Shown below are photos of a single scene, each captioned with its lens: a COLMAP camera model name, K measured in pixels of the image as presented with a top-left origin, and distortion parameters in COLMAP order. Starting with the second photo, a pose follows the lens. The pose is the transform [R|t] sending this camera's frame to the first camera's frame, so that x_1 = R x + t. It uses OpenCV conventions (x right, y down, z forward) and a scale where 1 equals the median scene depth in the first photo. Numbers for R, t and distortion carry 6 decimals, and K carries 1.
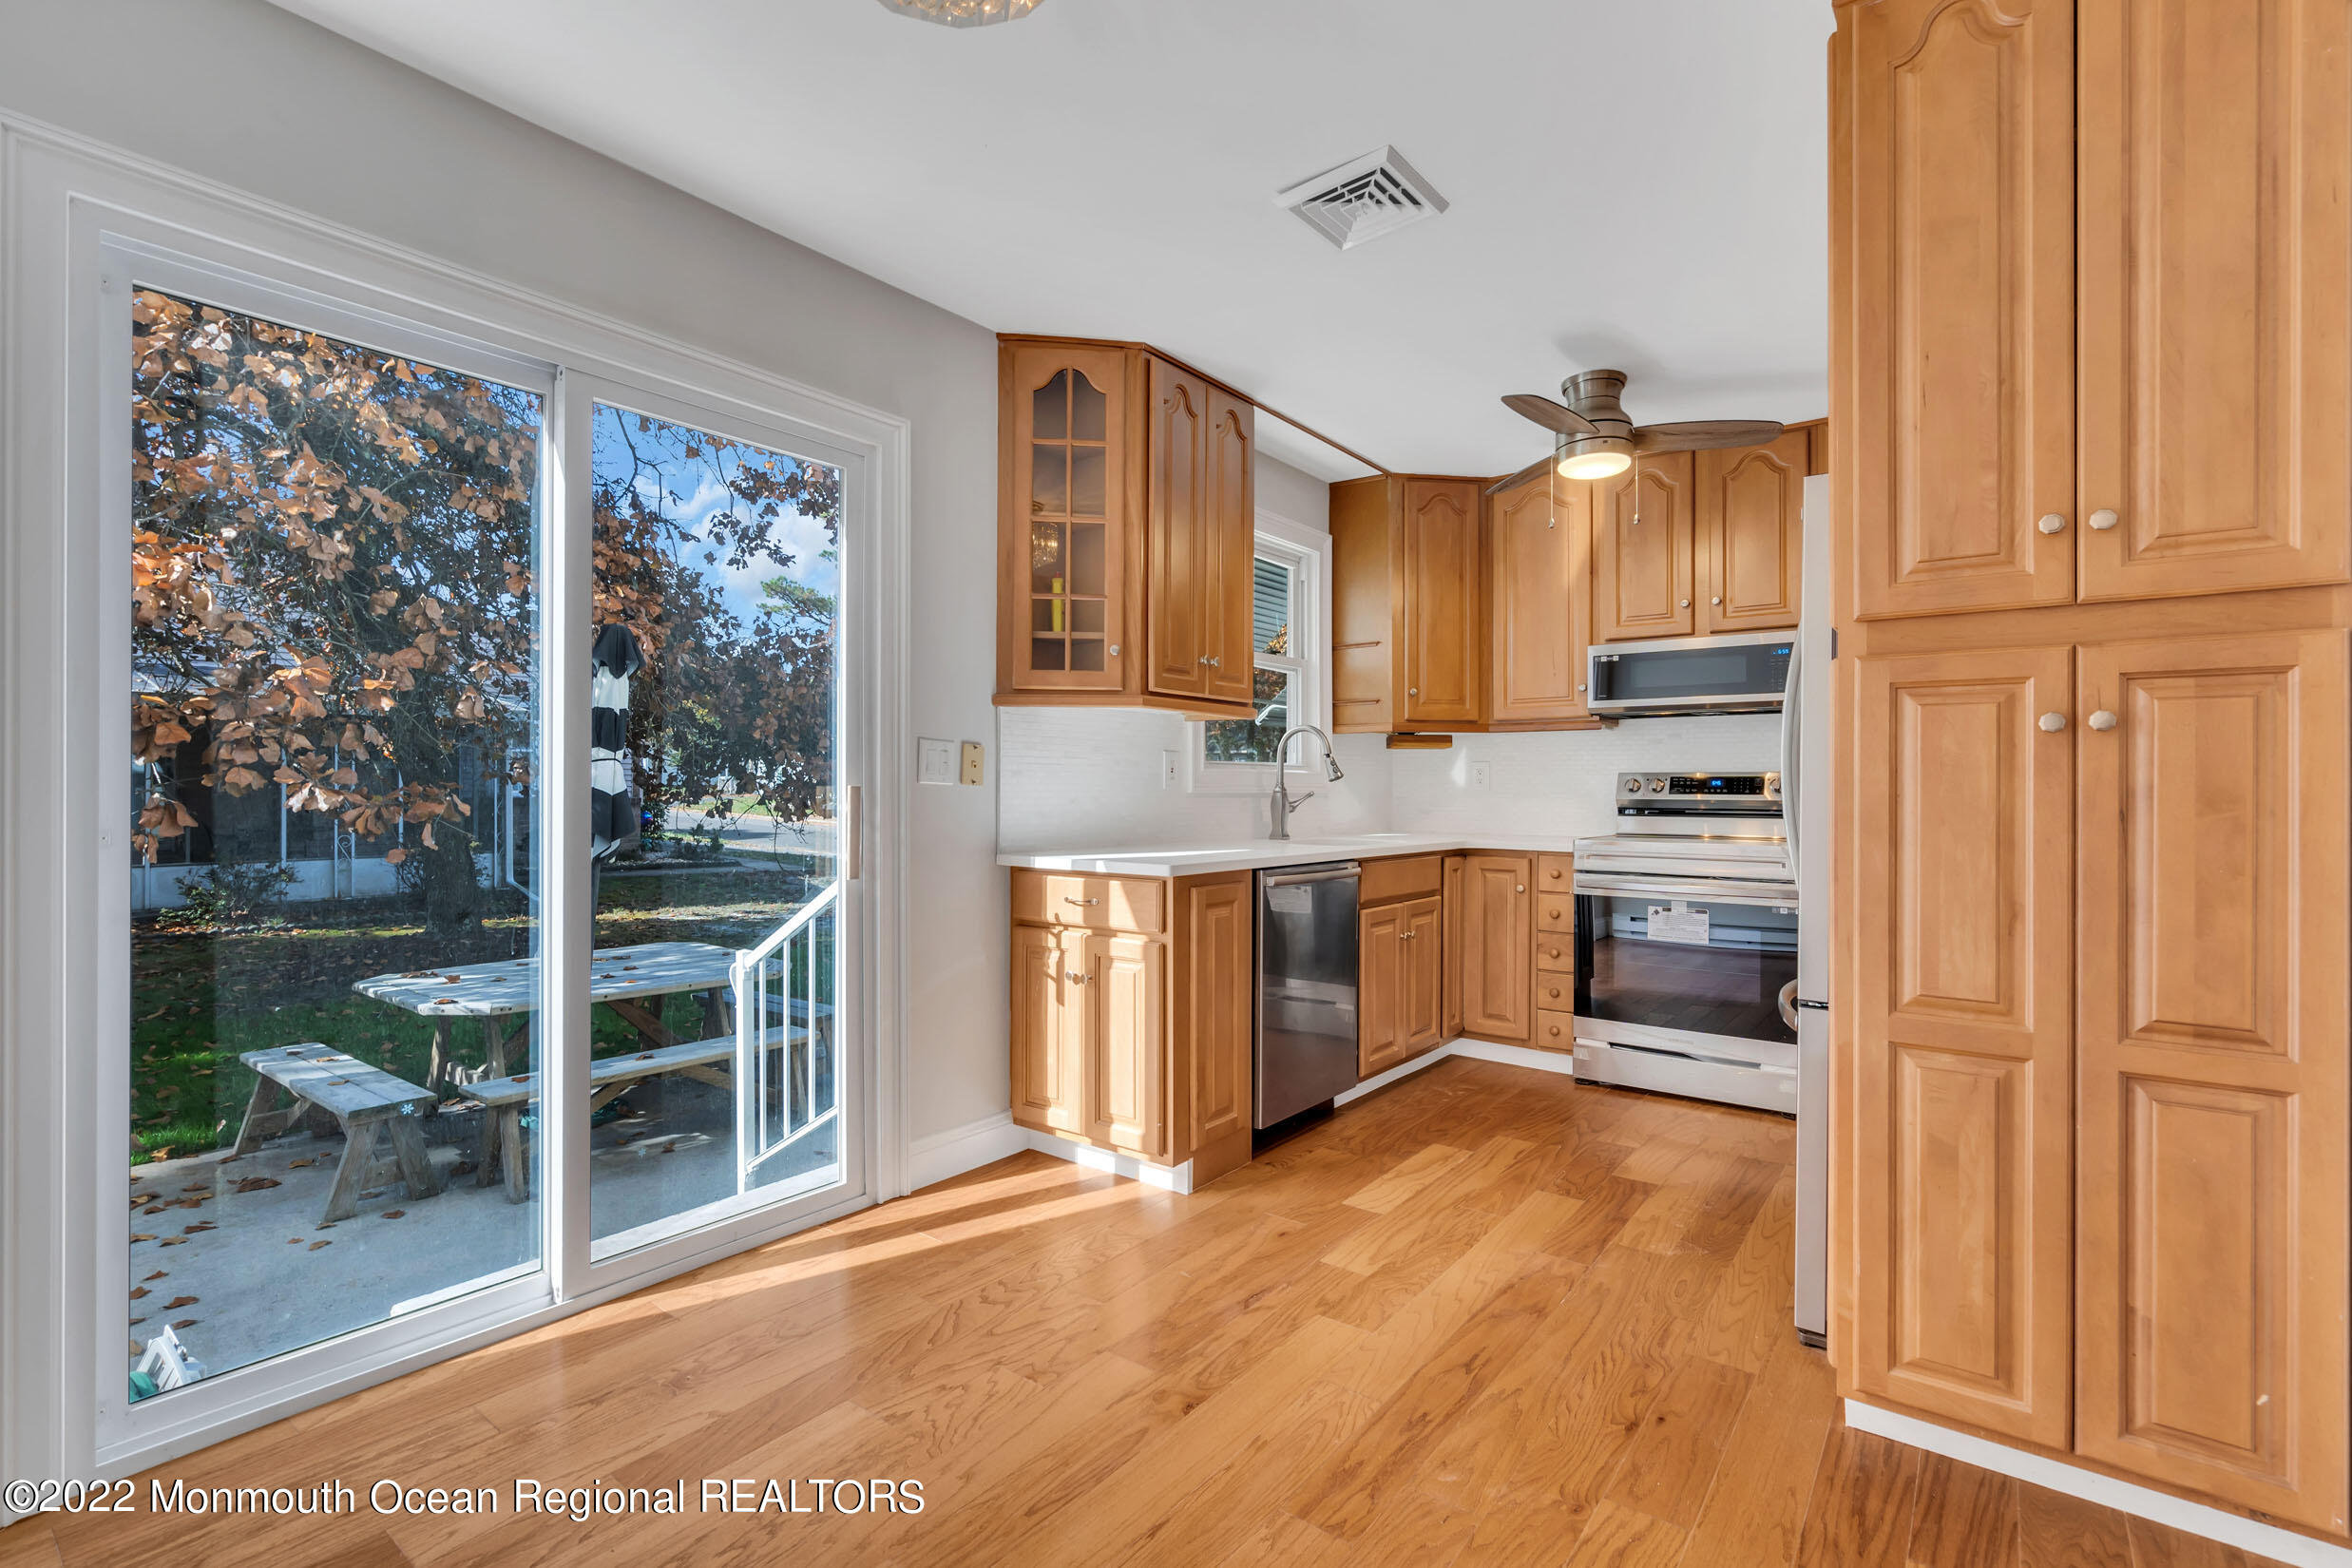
lens RADIAL K [[1072.6, 0, 1179.1], [0, 1072.6, 781.2], [0, 0, 1]] dist [-0.004339, 0.001233]
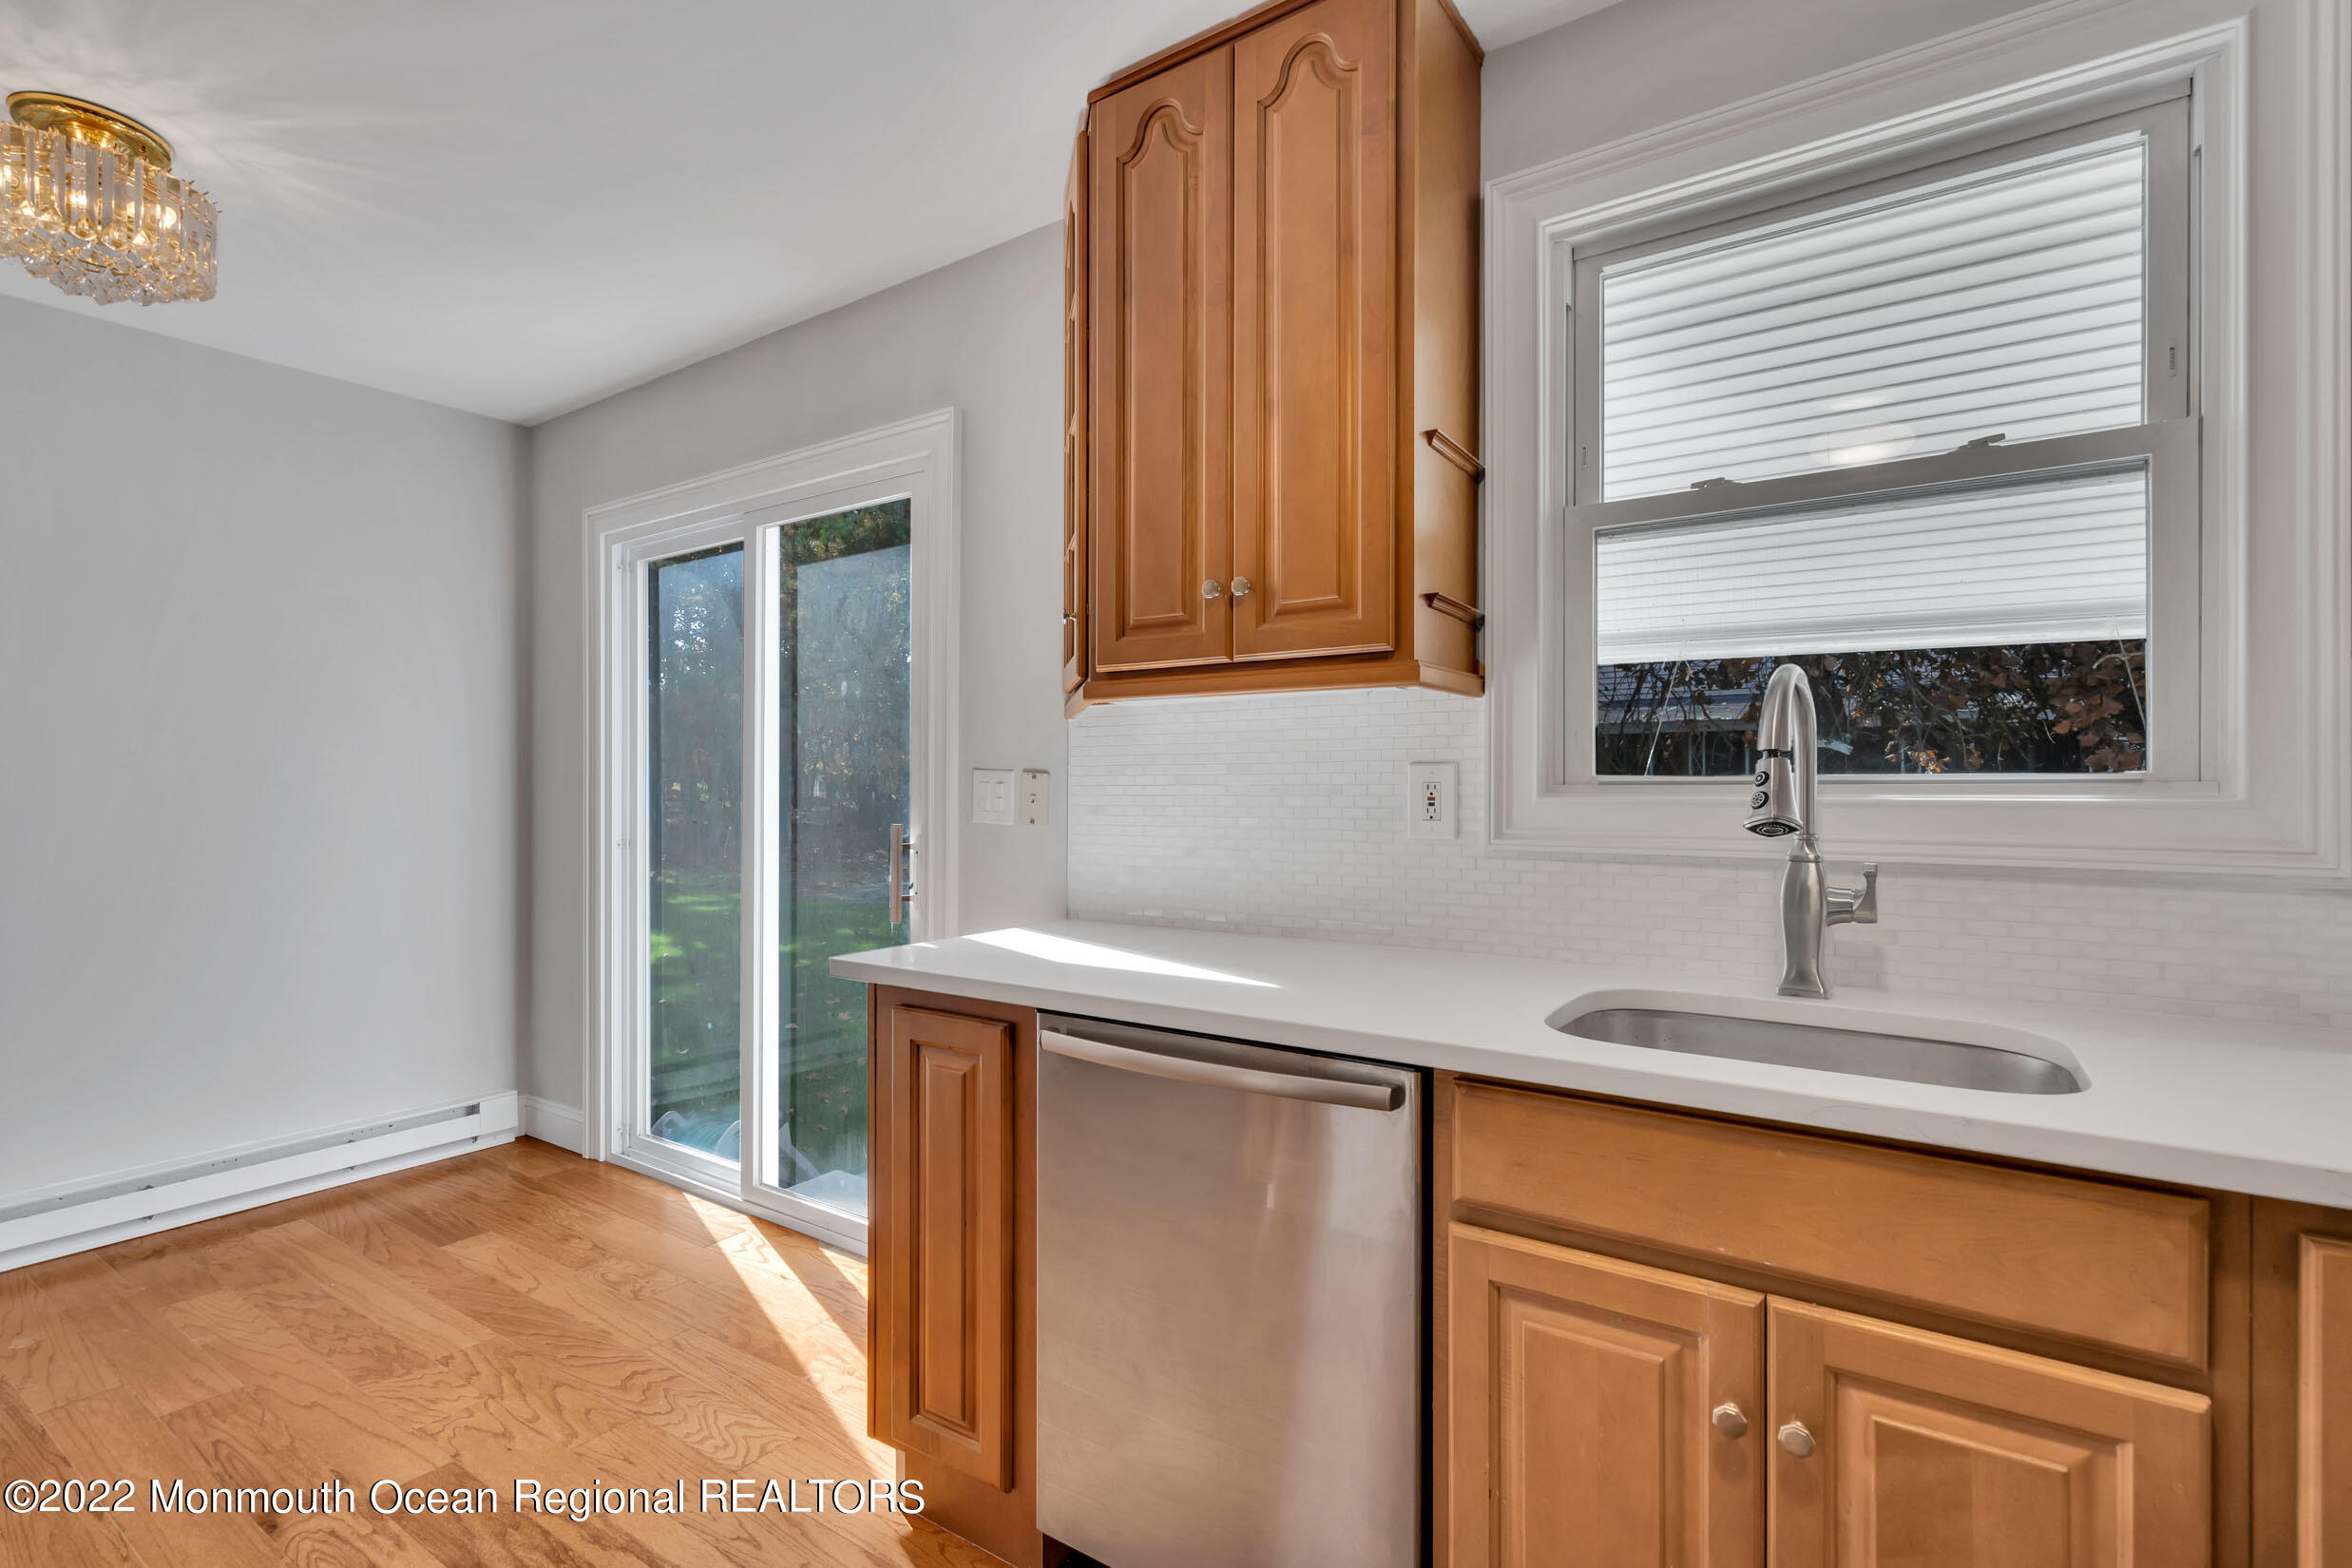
lens RADIAL K [[1072.6, 0, 1155.6], [0, 1072.6, 785.1], [0, 0, 1]] dist [-0.004339, 0.001233]
pose [[0.055000, -0.007458, -0.998458, 0.455614], [0.009900, 0.999927, -0.006924, -0.014808], [0.998437, -0.009504, 0.055070, 0.808415]]
